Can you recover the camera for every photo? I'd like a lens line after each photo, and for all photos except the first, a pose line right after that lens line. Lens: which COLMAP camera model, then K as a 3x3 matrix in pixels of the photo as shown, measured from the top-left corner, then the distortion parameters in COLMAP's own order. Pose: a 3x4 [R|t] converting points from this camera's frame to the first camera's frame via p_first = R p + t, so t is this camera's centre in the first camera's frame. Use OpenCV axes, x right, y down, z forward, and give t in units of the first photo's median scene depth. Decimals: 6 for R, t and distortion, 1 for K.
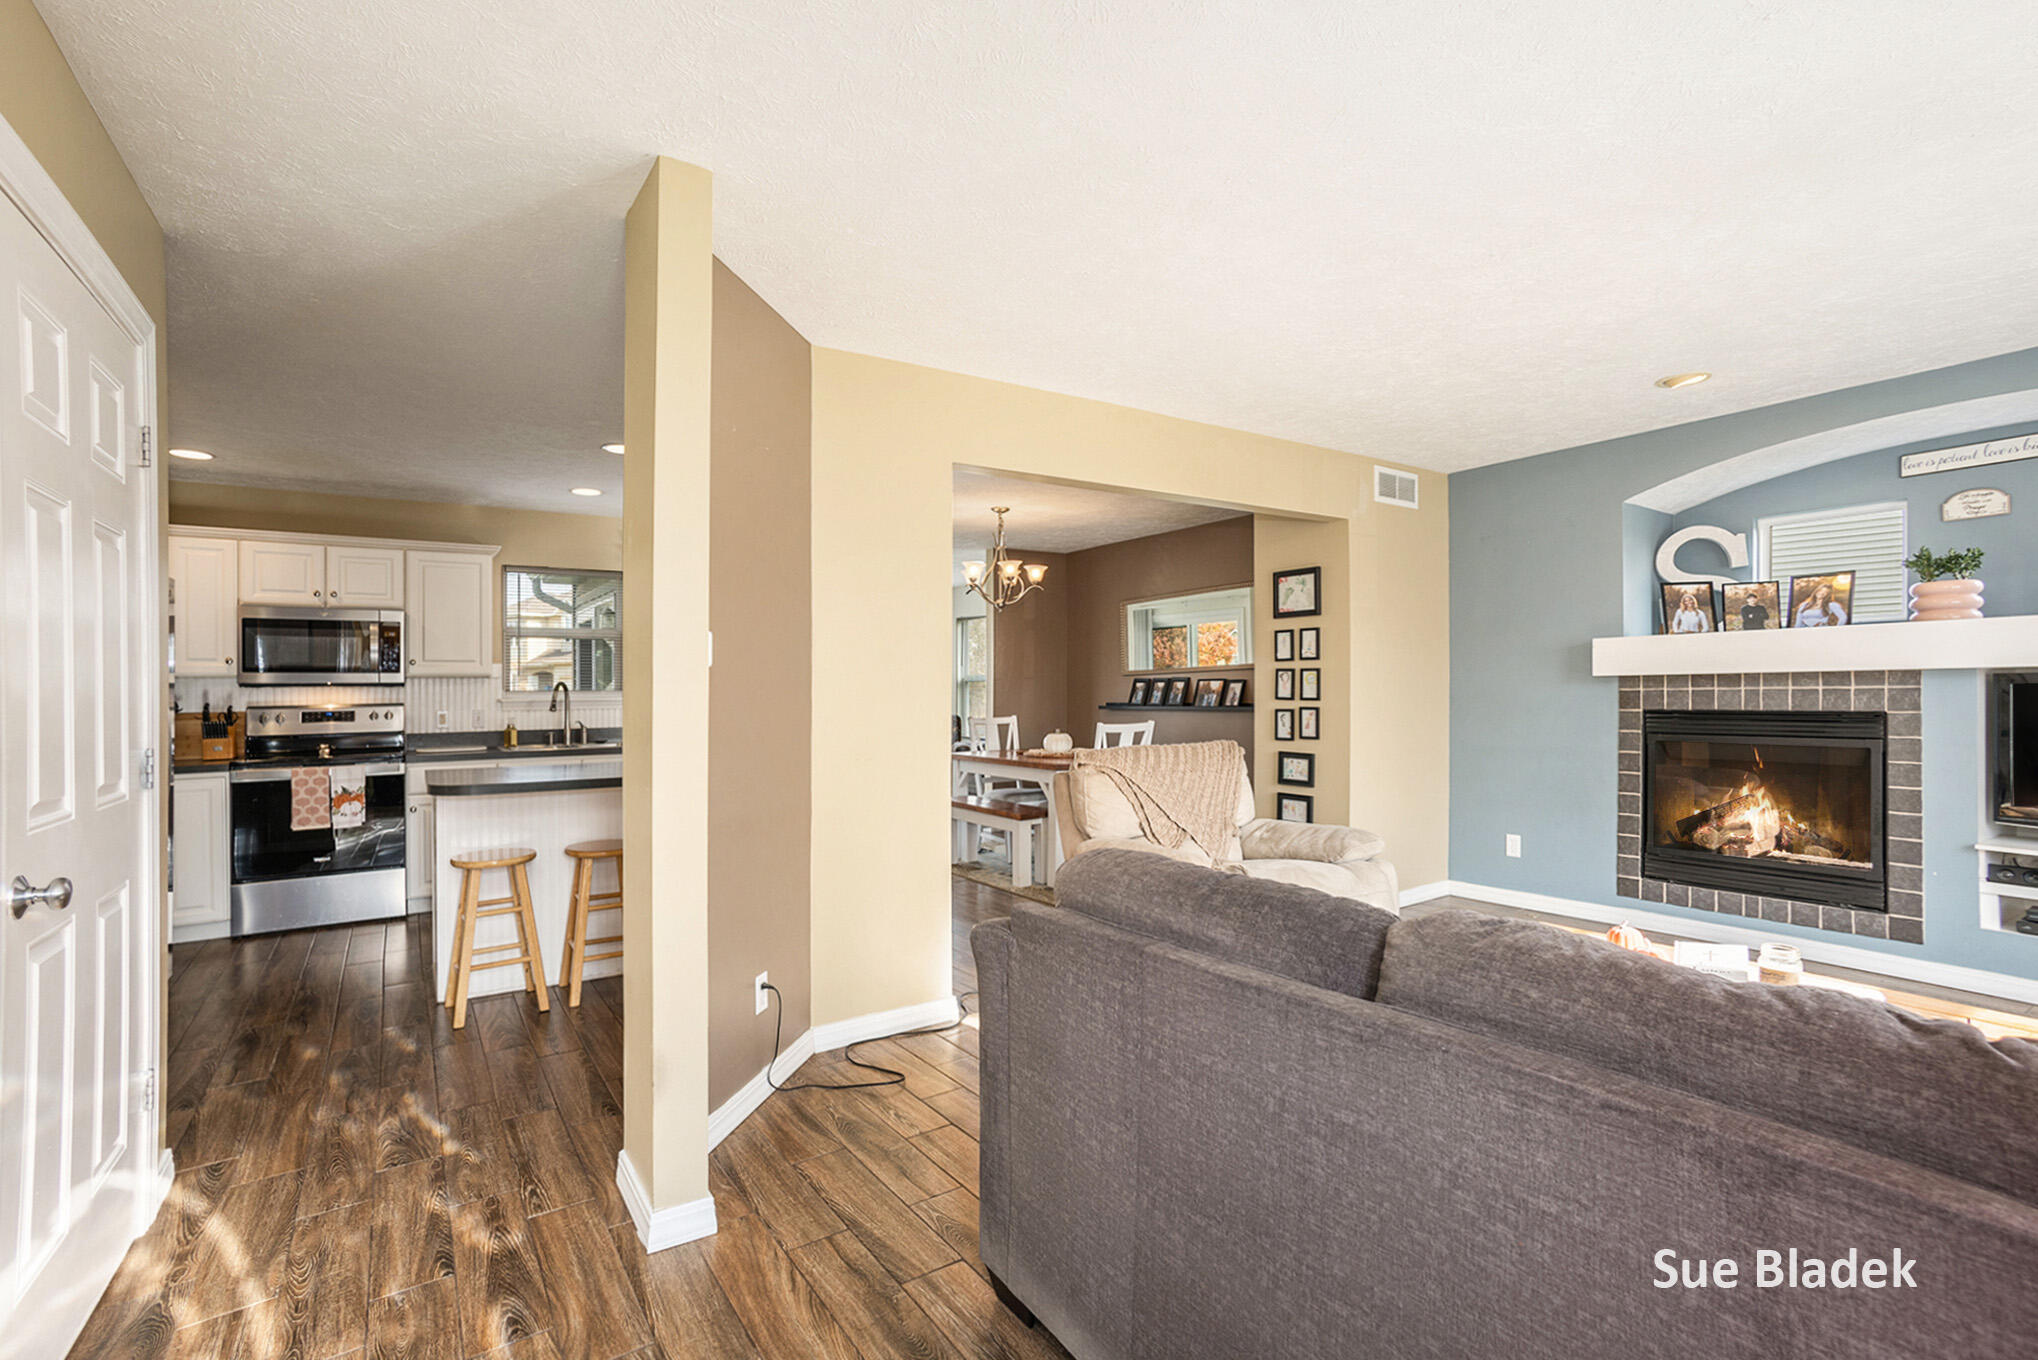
lens RADIAL K [[929.4, 0, 1021.9], [0, 929.4, 718.5], [0, 0, 1]] dist [-0.043198, 0.028528]
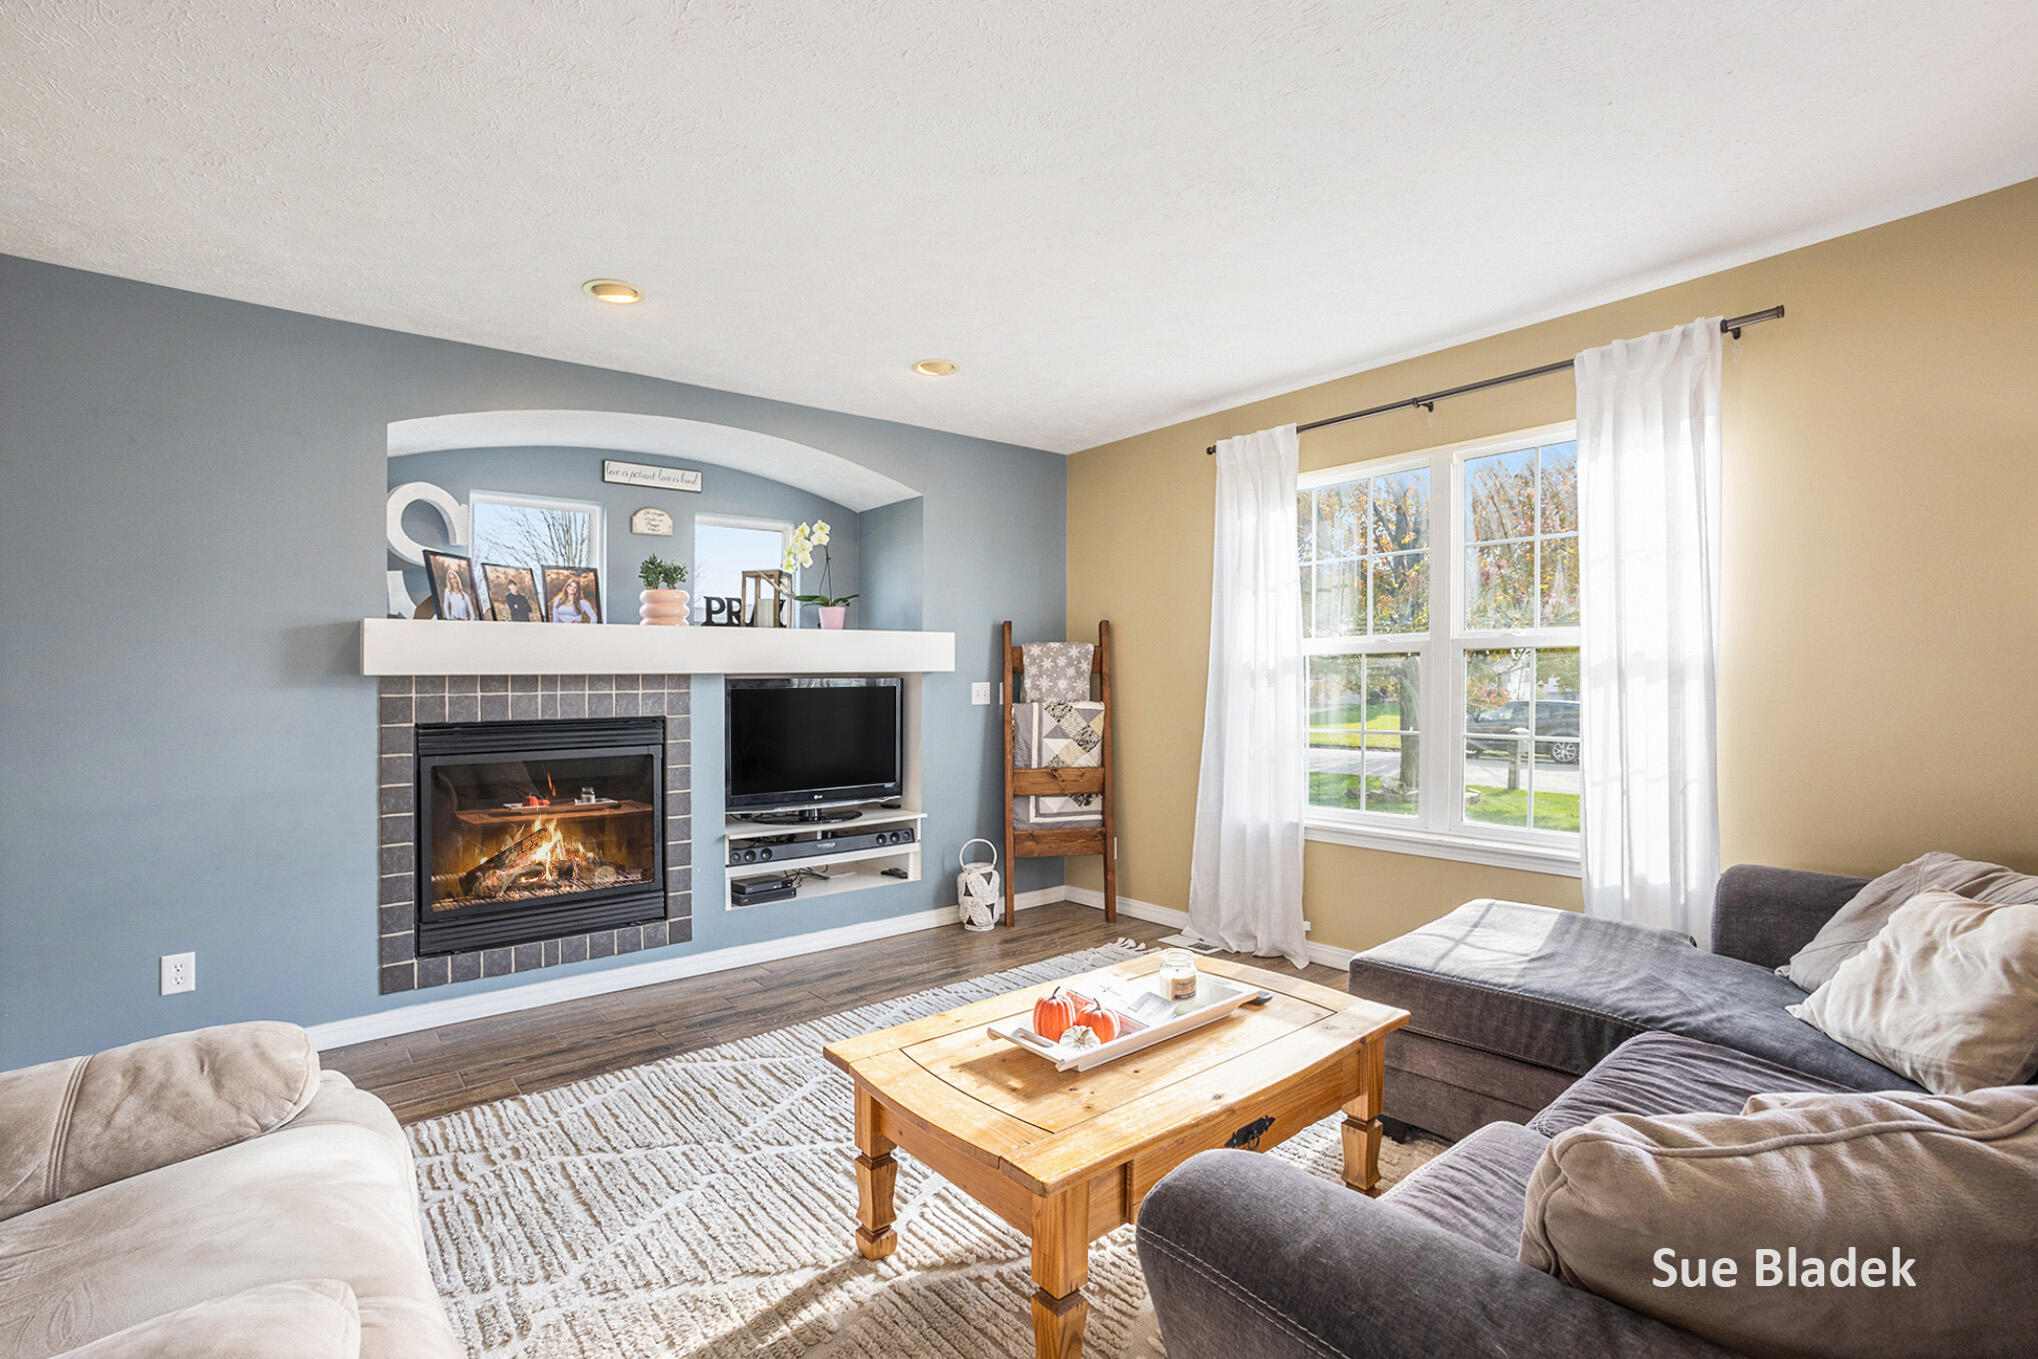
lens RADIAL K [[923.3, 0, 1002.0], [0, 923.3, 691.7], [0, 0, 1]] dist [-0.068769, 0.037564]
pose [[-0.054270, 0.001306, 0.998525, -0.045878], [0.040067, 0.999197, 0.000870, -0.016103], [-0.997722, 0.040056, -0.054279, 0.556429]]
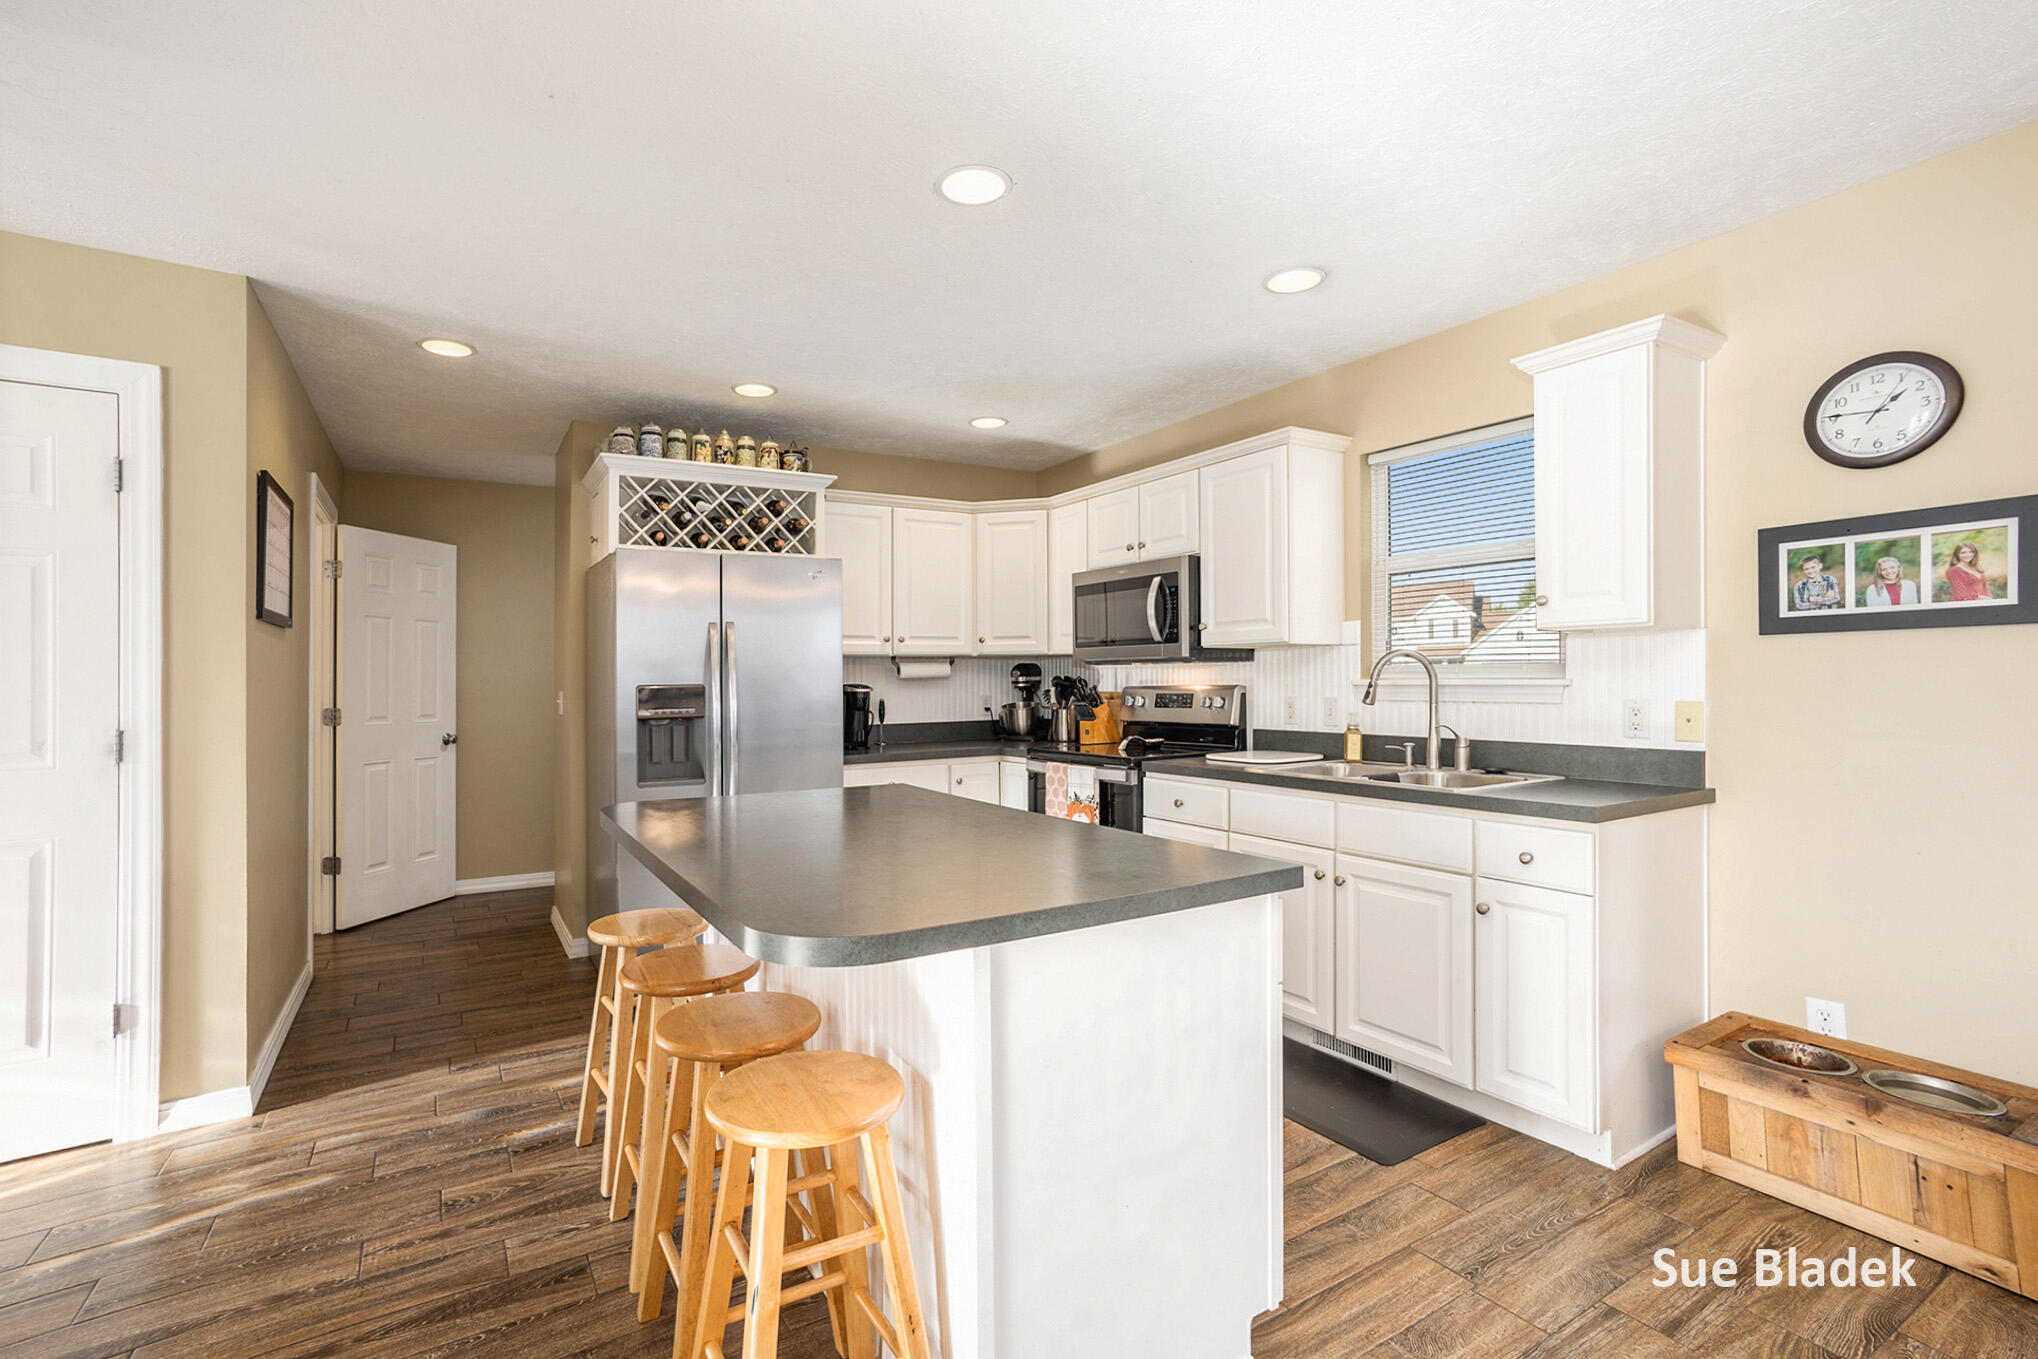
lens RADIAL K [[929.8, 0, 968.0], [0, 929.8, 648.9], [0, 0, 1]] dist [-0.054189, 0.038176]
pose [[-0.072798, -0.020416, -0.997138, 0.066179], [-0.017988, 0.999655, -0.019155, -0.031699], [0.997185, 0.016542, -0.073140, 0.964412]]
